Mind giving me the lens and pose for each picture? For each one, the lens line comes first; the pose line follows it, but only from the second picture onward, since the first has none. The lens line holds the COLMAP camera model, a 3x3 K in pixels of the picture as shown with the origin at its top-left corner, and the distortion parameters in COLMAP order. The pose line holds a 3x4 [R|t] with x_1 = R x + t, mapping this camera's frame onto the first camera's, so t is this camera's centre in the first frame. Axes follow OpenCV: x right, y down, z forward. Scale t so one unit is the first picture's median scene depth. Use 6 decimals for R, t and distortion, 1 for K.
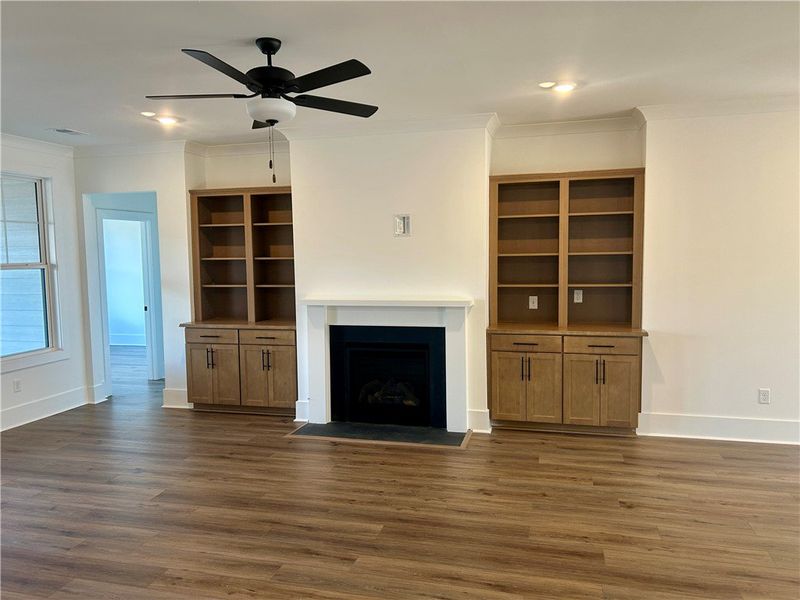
lens RADIAL K [[604.7, 0, 400.0], [0, 604.7, 300.0], [0, 0, 1]] dist [0.068272, -0.070341]
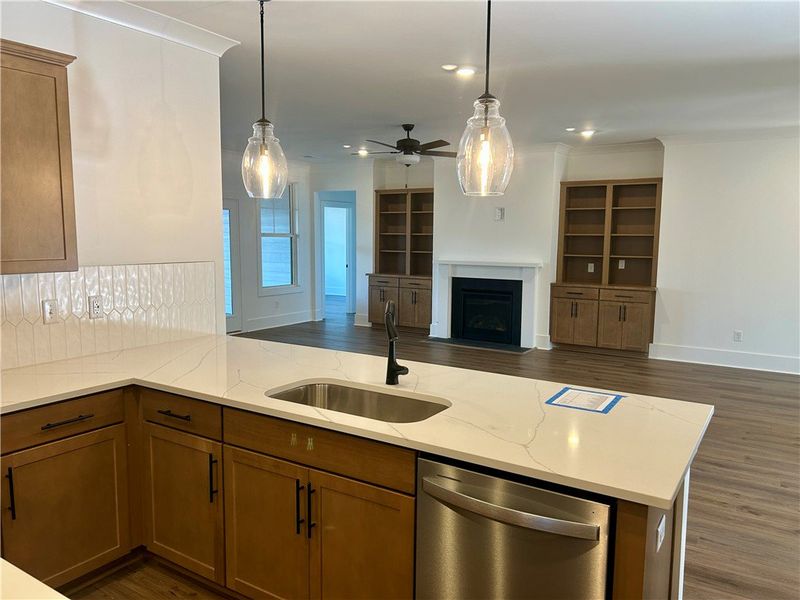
lens RADIAL K [[604.7, 0, 400.0], [0, 604.7, 300.0], [0, 0, 1]] dist [0.068272, -0.070341]
pose [[0.952049, 0.055244, -0.300916, 0.227479], [-0.045416, 0.998184, 0.039564, 0.044402], [0.302555, -0.024000, 0.952830, -0.539226]]
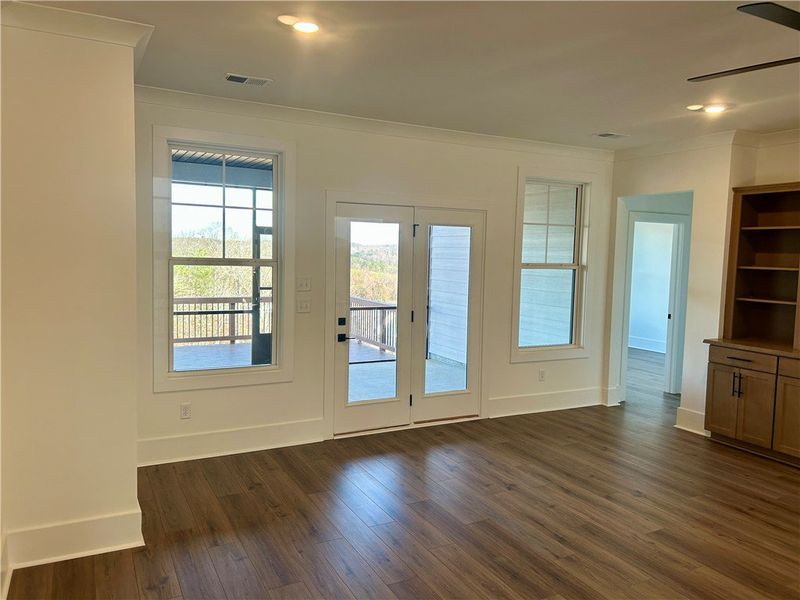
lens RADIAL K [[604.7, 0, 400.0], [0, 604.7, 300.0], [0, 0, 1]] dist [0.068272, -0.070341]
pose [[0.678014, 0.089756, -0.729548, -0.018338], [-0.091698, 0.995092, 0.037205, -0.011054], [0.729307, 0.041673, 0.682916, 0.073921]]
